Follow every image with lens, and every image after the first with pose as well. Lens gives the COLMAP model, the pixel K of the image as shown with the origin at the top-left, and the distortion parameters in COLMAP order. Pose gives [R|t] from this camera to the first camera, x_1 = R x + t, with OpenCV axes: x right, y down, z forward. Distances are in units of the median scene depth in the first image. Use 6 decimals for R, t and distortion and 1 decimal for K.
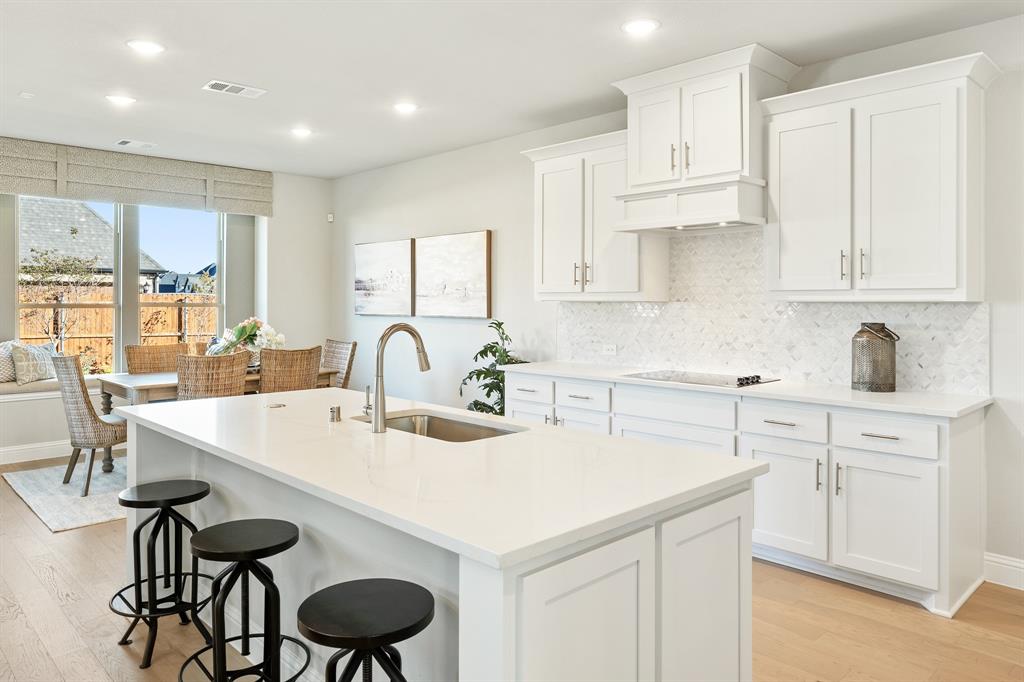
lens RADIAL K [[701.0, 0, 488.3], [0, 701.0, 300.0], [0, 0, 1]] dist [0.006316, 0.001780]
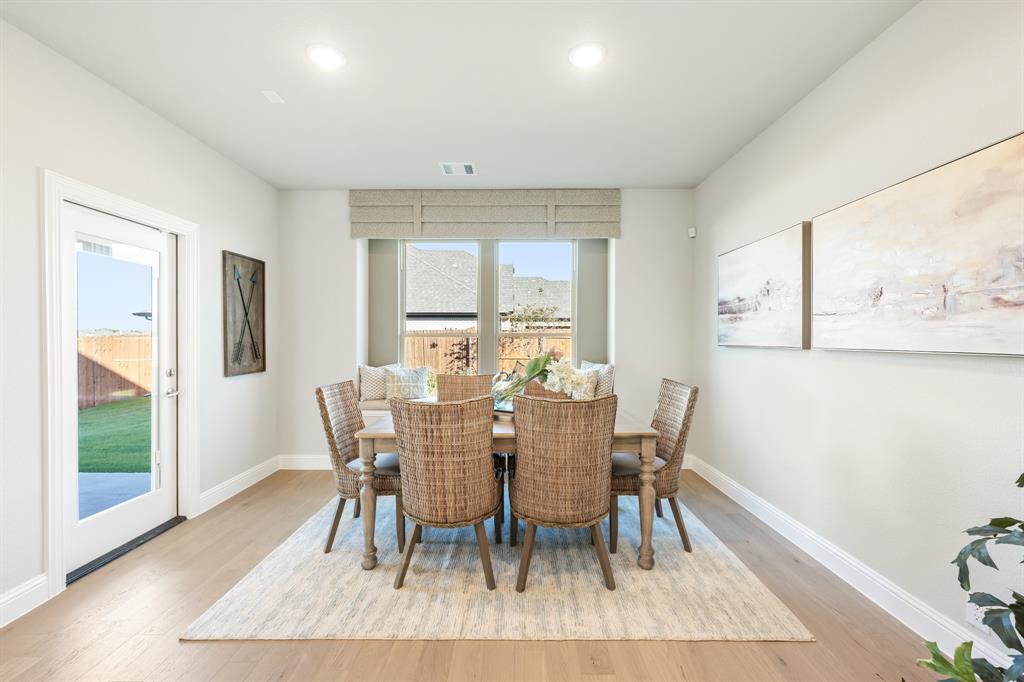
lens RADIAL K [[413.0, 0, 514.2], [0, 413.0, 341.0], [0, 0, 1]] dist [-0.003963, 0.001554]
pose [[0.729634, 0.001687, -0.683836, -0.060081], [0.002307, 0.999985, 0.004928, 0.017419], [0.683834, -0.005173, 0.729619, 0.717726]]
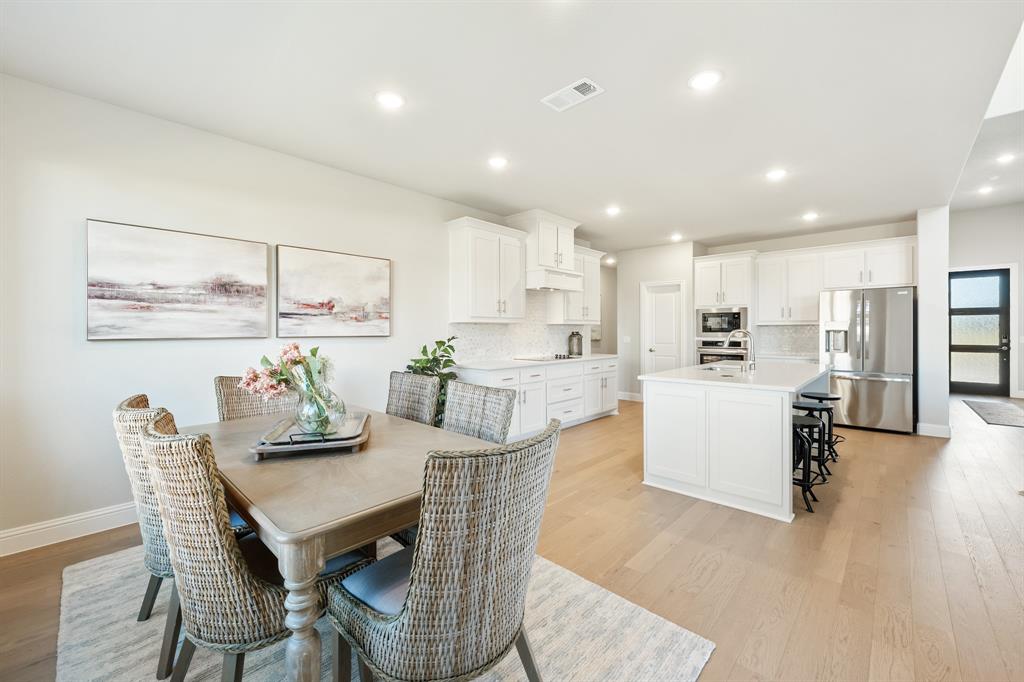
lens RADIAL K [[413.0, 0, 517.6], [0, 413.0, 331.9], [0, 0, 1]] dist [-0.003963, 0.001554]
pose [[-0.083672, -0.005559, 0.996478, -0.777591], [-0.000563, 0.999985, 0.005531, 0.016490], [-0.996493, -0.000098, -0.083674, 0.948801]]
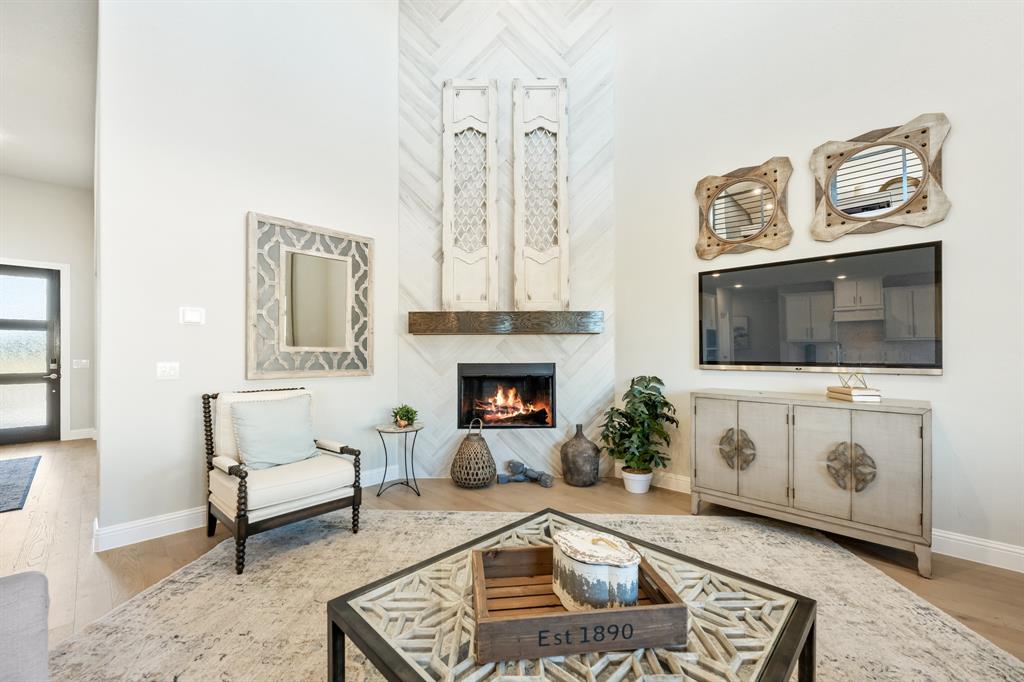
lens RADIAL K [[413.0, 0, 507.9], [0, 413.0, 350.8], [0, 0, 1]] dist [-0.003963, 0.001554]
pose [[-0.998451, 0.002312, -0.055582, -0.596191], [0.002746, 0.999966, -0.007733, 0.026571], [0.055562, -0.007873, -0.998424, 0.241130]]
